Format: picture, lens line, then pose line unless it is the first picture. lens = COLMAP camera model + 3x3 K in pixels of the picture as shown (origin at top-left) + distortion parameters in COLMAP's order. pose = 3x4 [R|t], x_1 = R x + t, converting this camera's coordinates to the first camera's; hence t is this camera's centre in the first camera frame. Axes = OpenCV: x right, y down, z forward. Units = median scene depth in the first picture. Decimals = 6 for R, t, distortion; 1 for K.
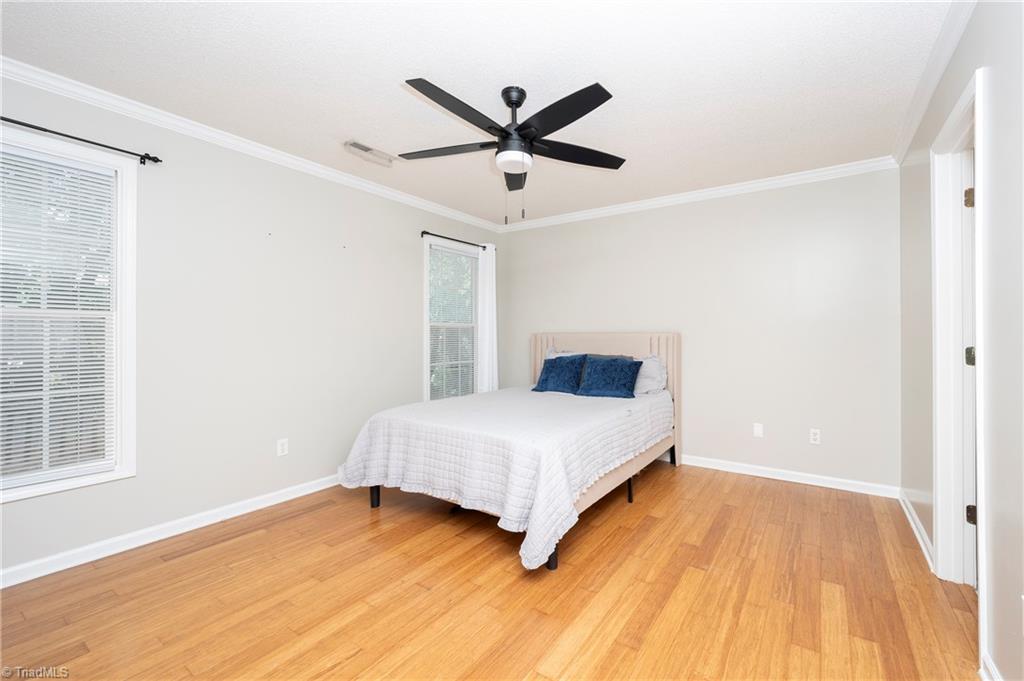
lens RADIAL K [[408.2, 0, 539.5], [0, 408.2, 334.3], [0, 0, 1]] dist [-0.001755, 0.000469]
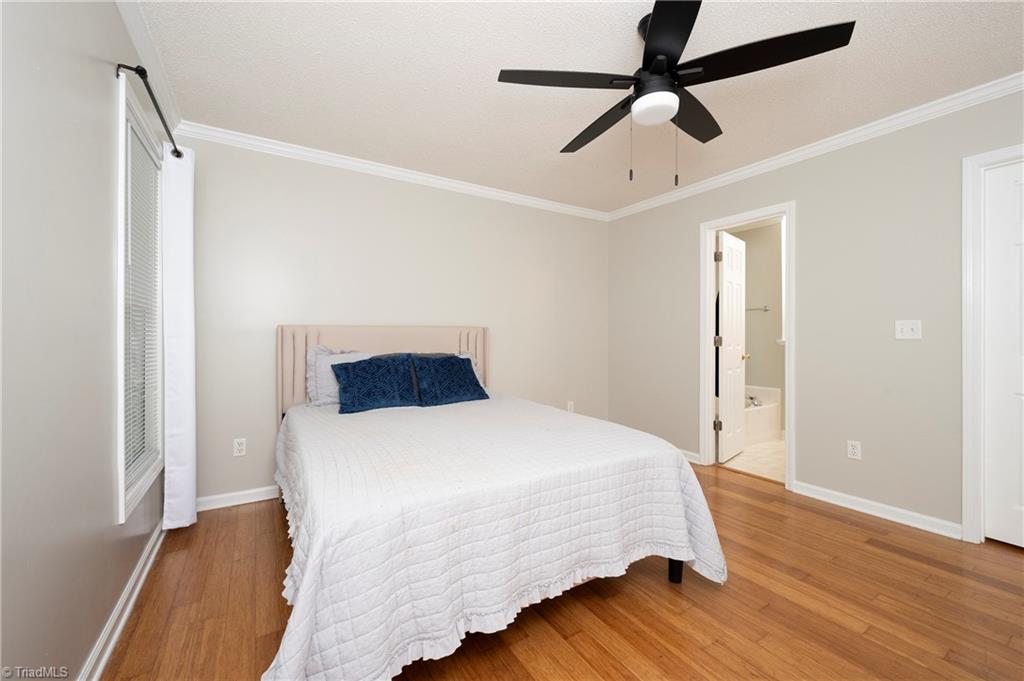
lens RADIAL K [[408.2, 0, 508.0], [0, 408.2, 339.0], [0, 0, 1]] dist [-0.001755, 0.000469]
pose [[0.433134, -0.009394, 0.901280, -0.699096], [-0.005730, 0.999897, 0.013175, 0.014854], [-0.901311, -0.010871, 0.433036, 0.697335]]
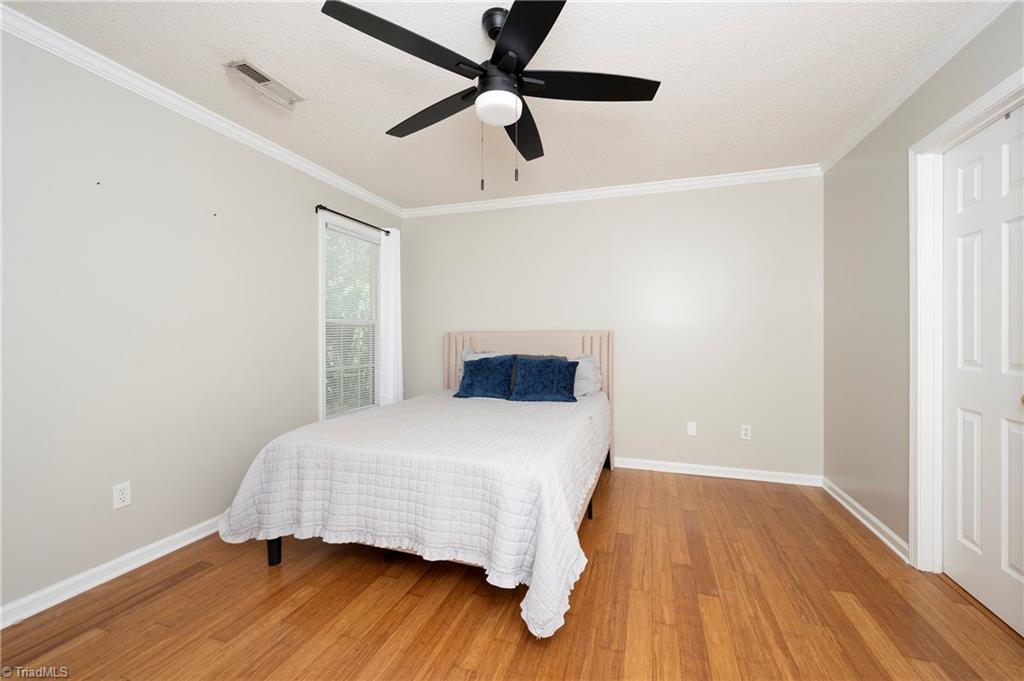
lens RADIAL K [[408.2, 0, 511.9], [0, 408.2, 336.1], [0, 0, 1]] dist [-0.001755, 0.000469]
pose [[0.968046, -0.001479, 0.250767, -0.170313], [0.000368, 0.999990, 0.004478, 0.005075], [-0.250771, -0.004243, 0.968037, 0.175216]]
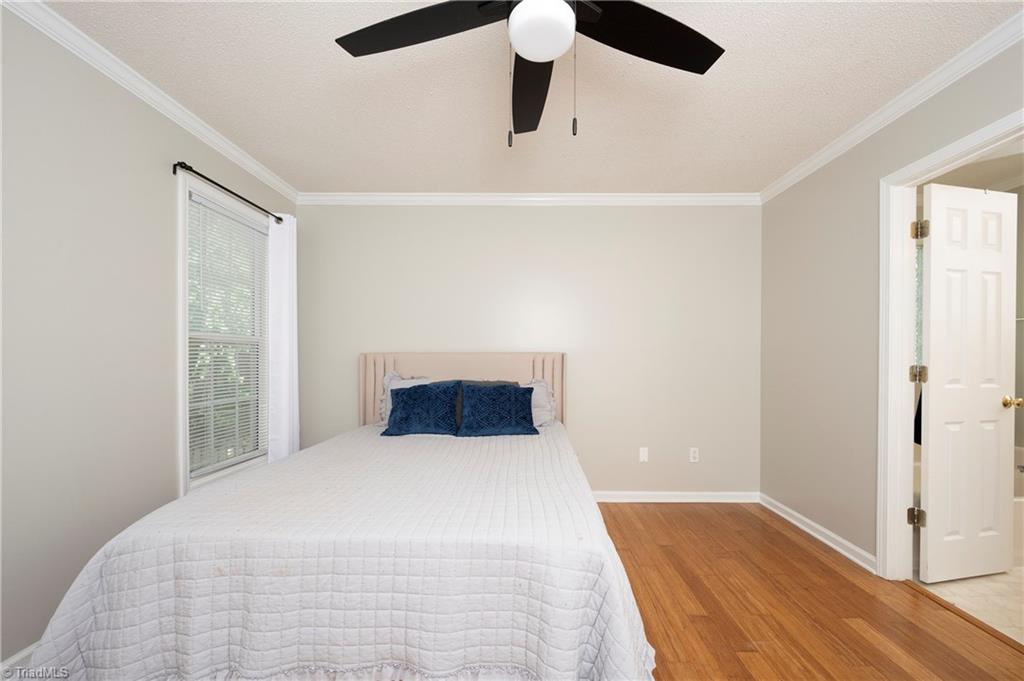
lens RADIAL K [[408.2, 0, 513.8], [0, 408.2, 361.9], [0, 0, 1]] dist [-0.001755, 0.000469]
pose [[0.841624, -0.001883, 0.540061, -0.294247], [-0.003754, 0.999949, 0.009337, 0.009502], [-0.540051, -0.009885, 0.841574, 0.431775]]
